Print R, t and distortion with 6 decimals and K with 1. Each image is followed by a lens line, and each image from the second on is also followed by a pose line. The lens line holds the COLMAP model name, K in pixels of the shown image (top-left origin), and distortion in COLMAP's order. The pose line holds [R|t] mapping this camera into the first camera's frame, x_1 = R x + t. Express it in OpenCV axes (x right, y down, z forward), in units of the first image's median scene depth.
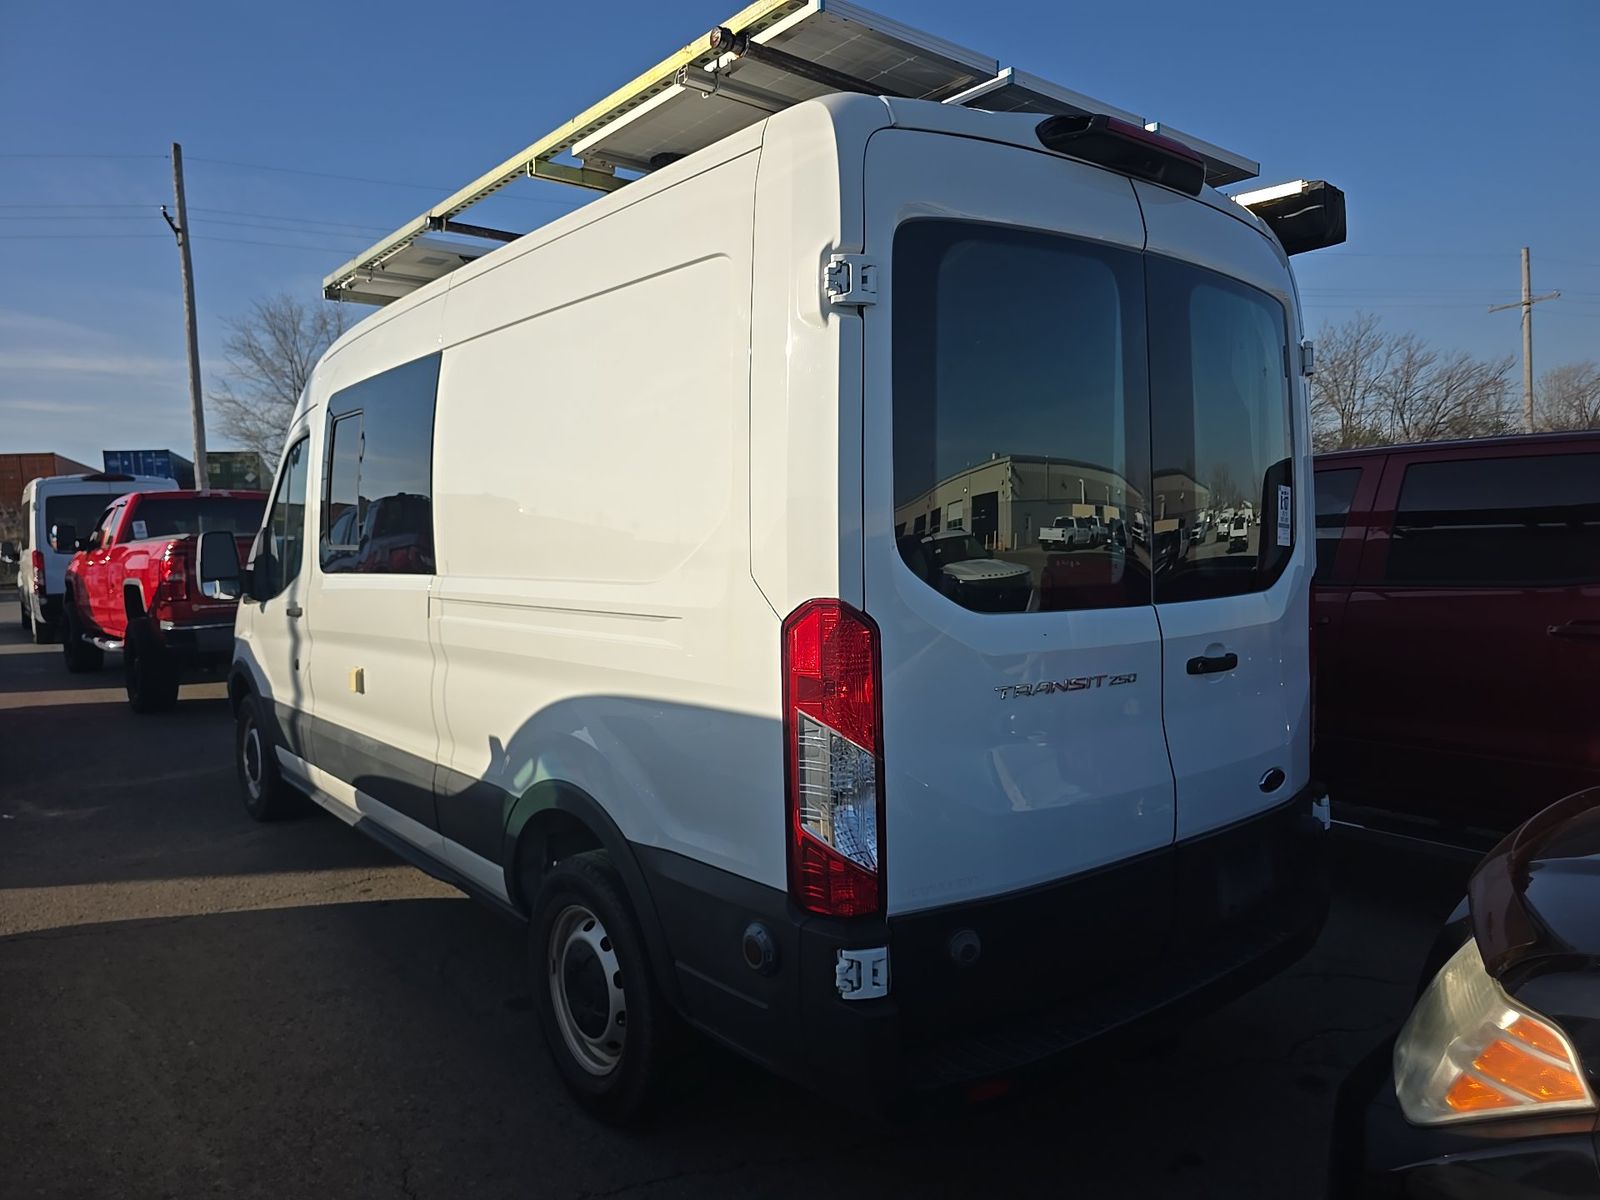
lens RADIAL K [[1092.2, 0, 800.0], [0, 1092.2, 600.0], [0, 0, 1]] dist [0.070857, -0.068607]
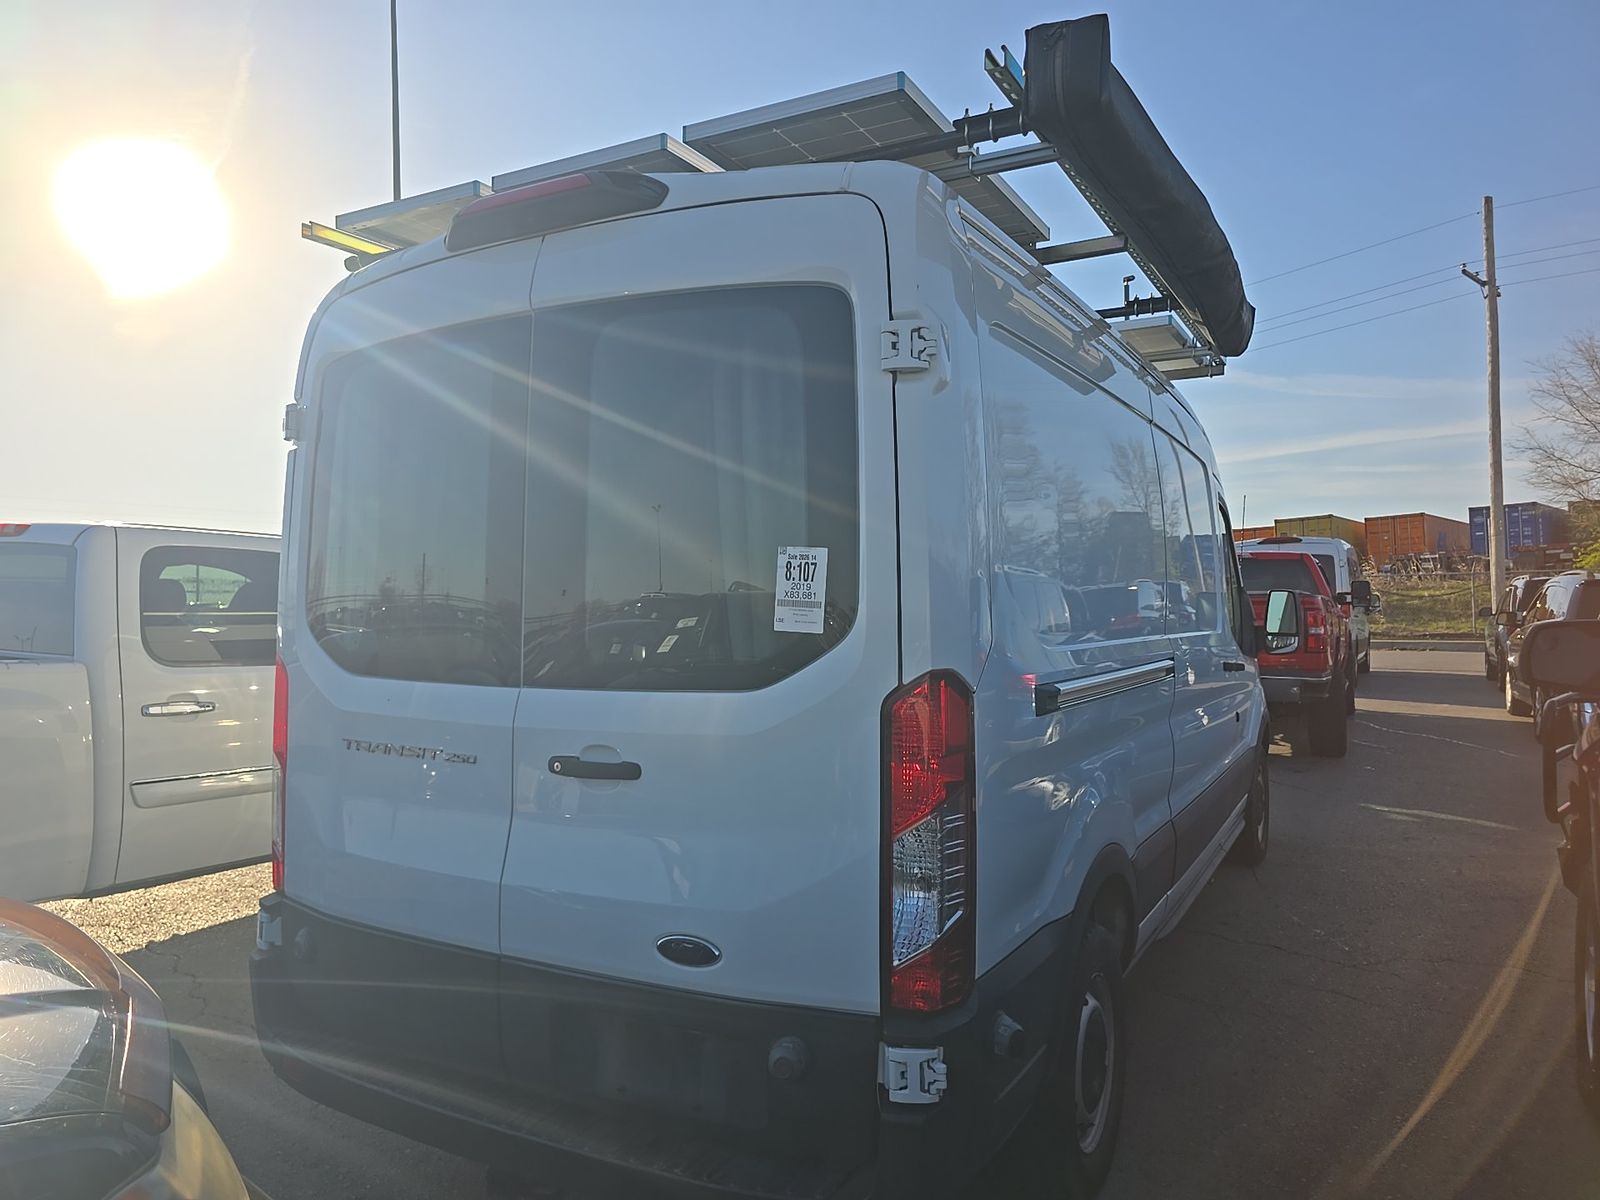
lens RADIAL K [[1088.8, 0, 805.4], [0, 1088.8, 594.3], [0, 0, 1]] dist [0.063863, -0.063235]
pose [[0.363984, 0.007885, -0.931372, 1.225473], [-0.057483, 0.998248, -0.014013, -0.072718], [0.929630, 0.058639, 0.363799, 0.860351]]
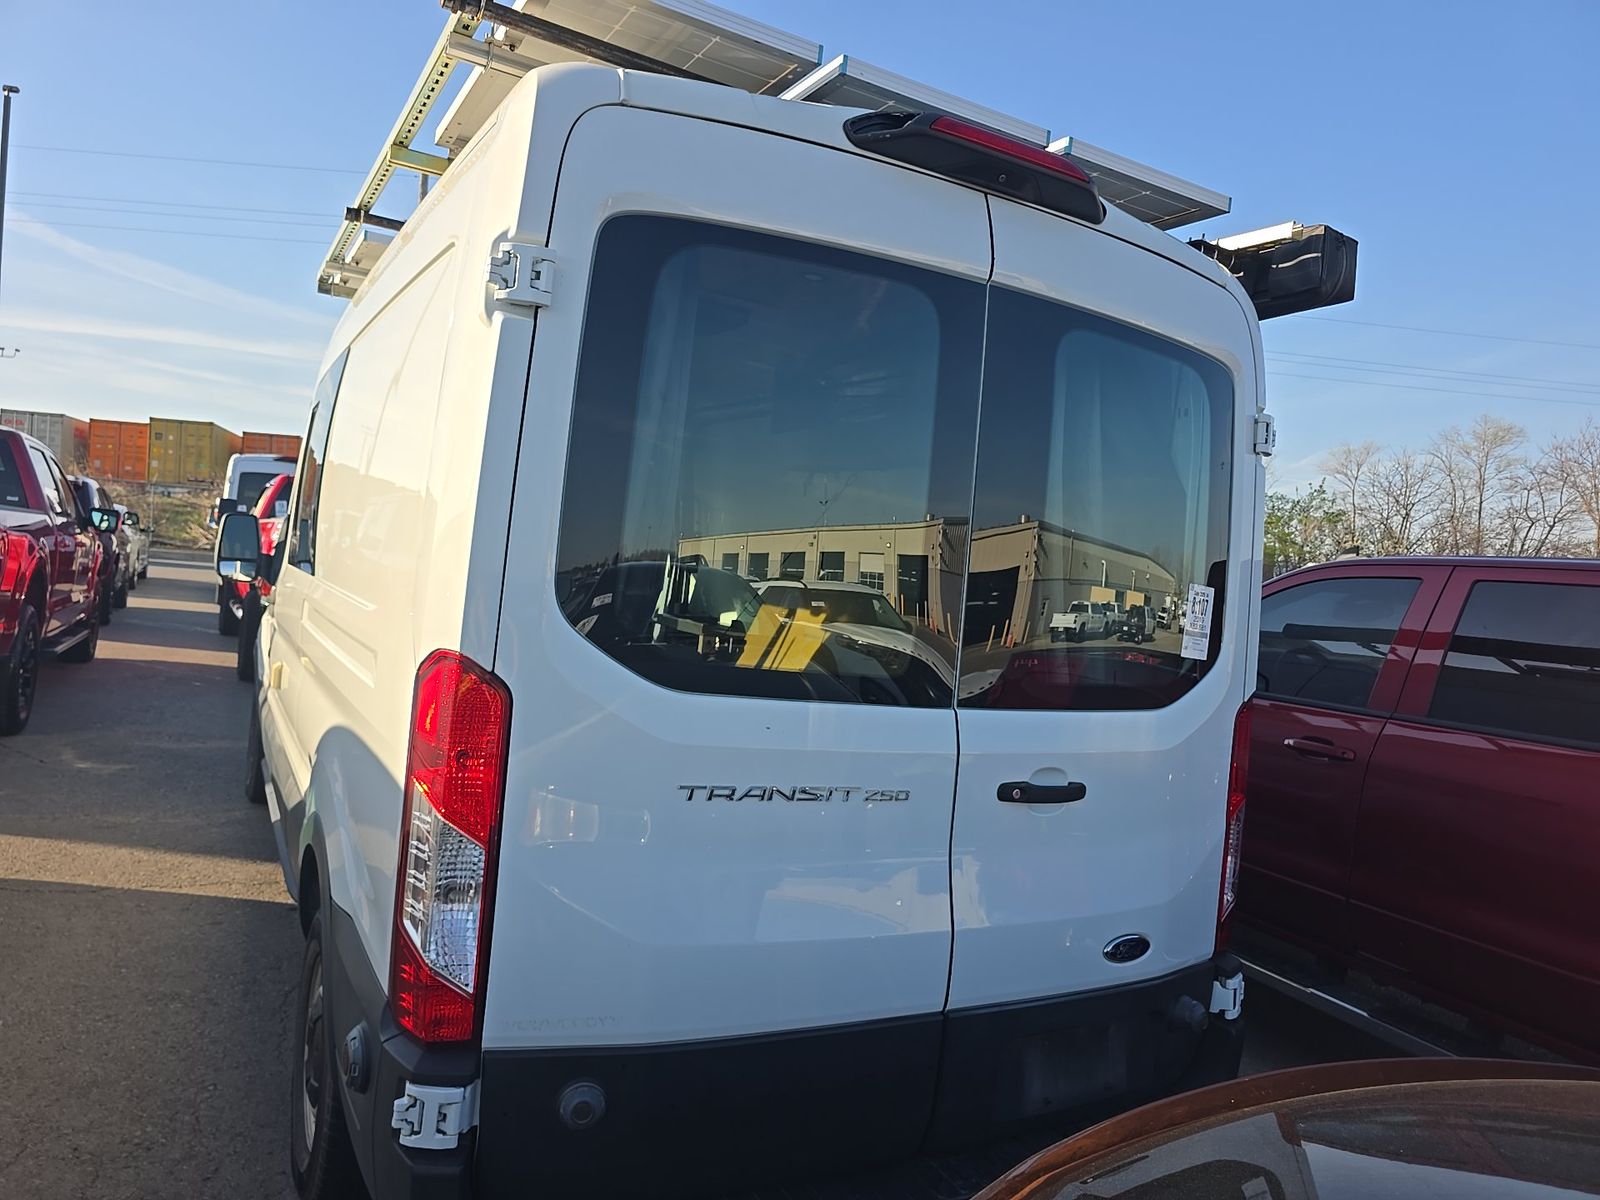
lens RADIAL K [[1088.8, 0, 805.4], [0, 1088.8, 594.3], [0, 0, 1]] dist [0.063863, -0.063235]
pose [[0.977691, 0.117171, -0.174333, 0.335069], [-0.124625, 0.991674, -0.032407, -0.039207], [0.169084, 0.053410, 0.984153, 0.178033]]
